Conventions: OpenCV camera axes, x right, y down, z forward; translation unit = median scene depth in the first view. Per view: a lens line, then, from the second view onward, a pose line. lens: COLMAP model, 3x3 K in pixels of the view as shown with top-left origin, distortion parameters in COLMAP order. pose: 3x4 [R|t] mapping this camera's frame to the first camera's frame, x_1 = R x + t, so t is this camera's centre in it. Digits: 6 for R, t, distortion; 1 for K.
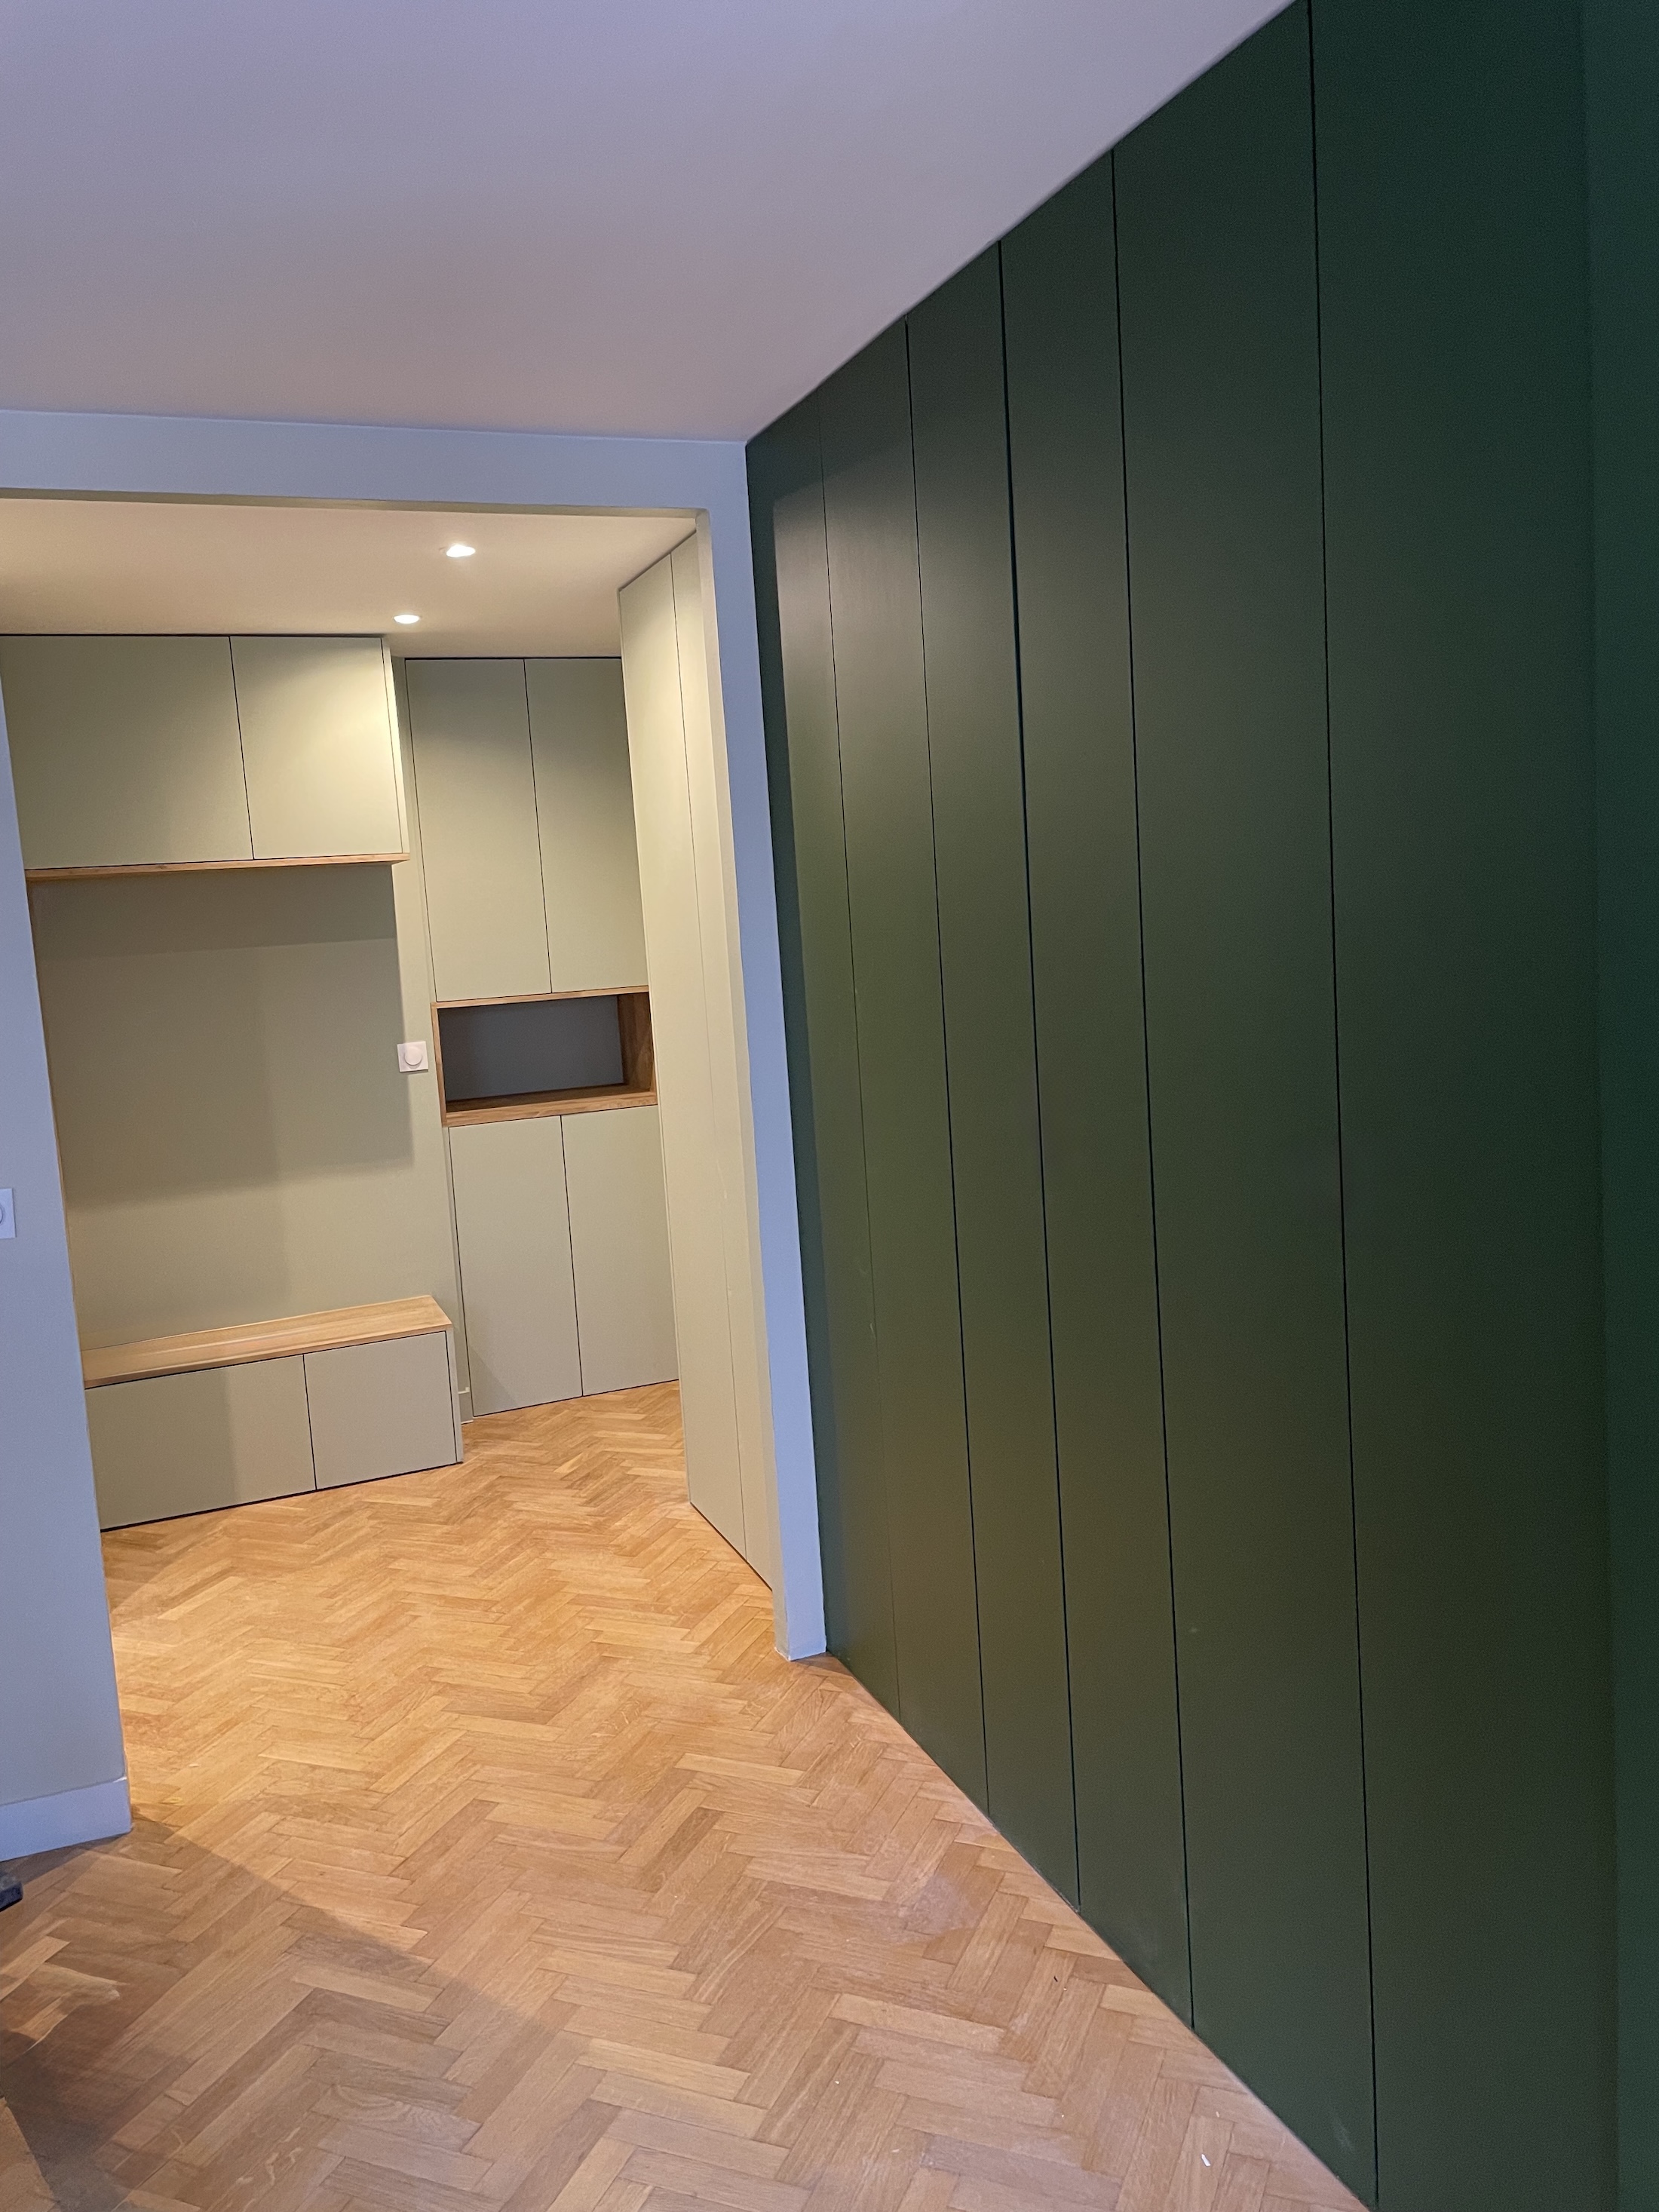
lens RADIAL K [[1677.1, 0, 830.0], [0, 1677.1, 1105.9], [0, 0, 1]] dist [0.027926, -0.025155]
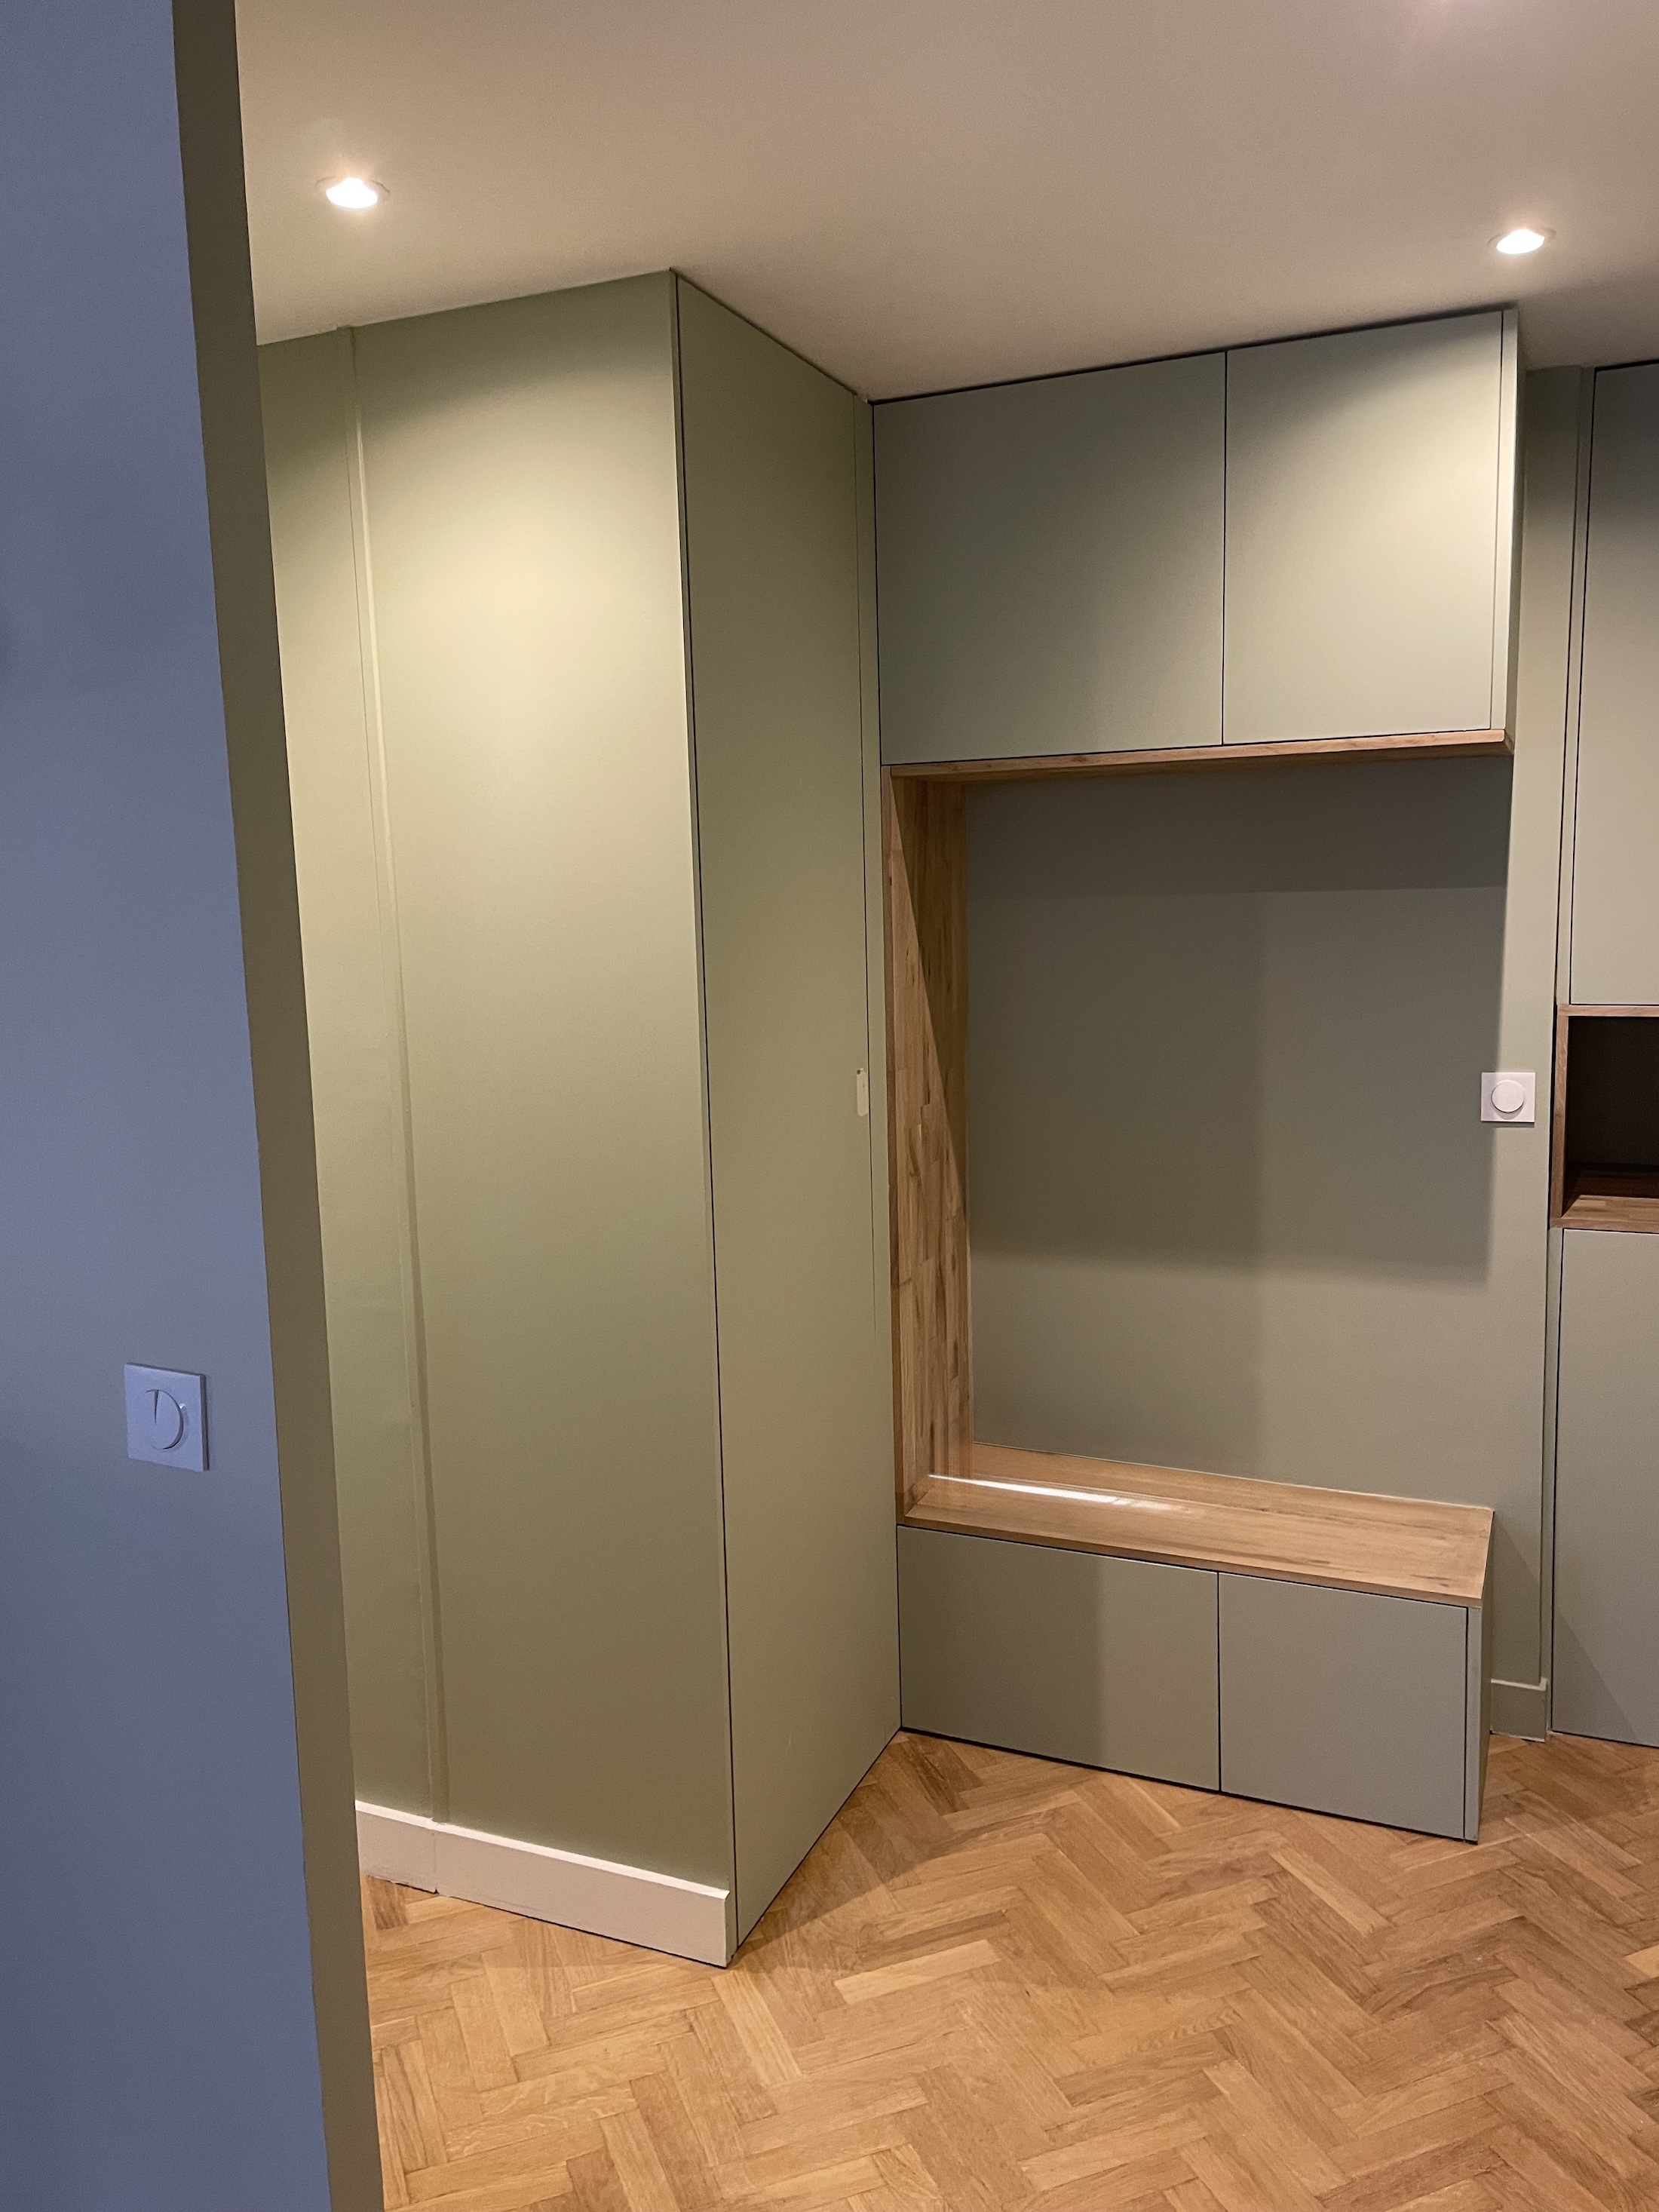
lens RADIAL K [[1677.1, 0, 827.7], [0, 1677.1, 1101.8], [0, 0, 1]] dist [0.027926, -0.025155]
pose [[0.688539, 0.141206, -0.711319, -0.004823], [-0.098101, 0.989980, 0.101565, -0.069171], [0.718533, -0.000151, 0.695492, 0.491909]]
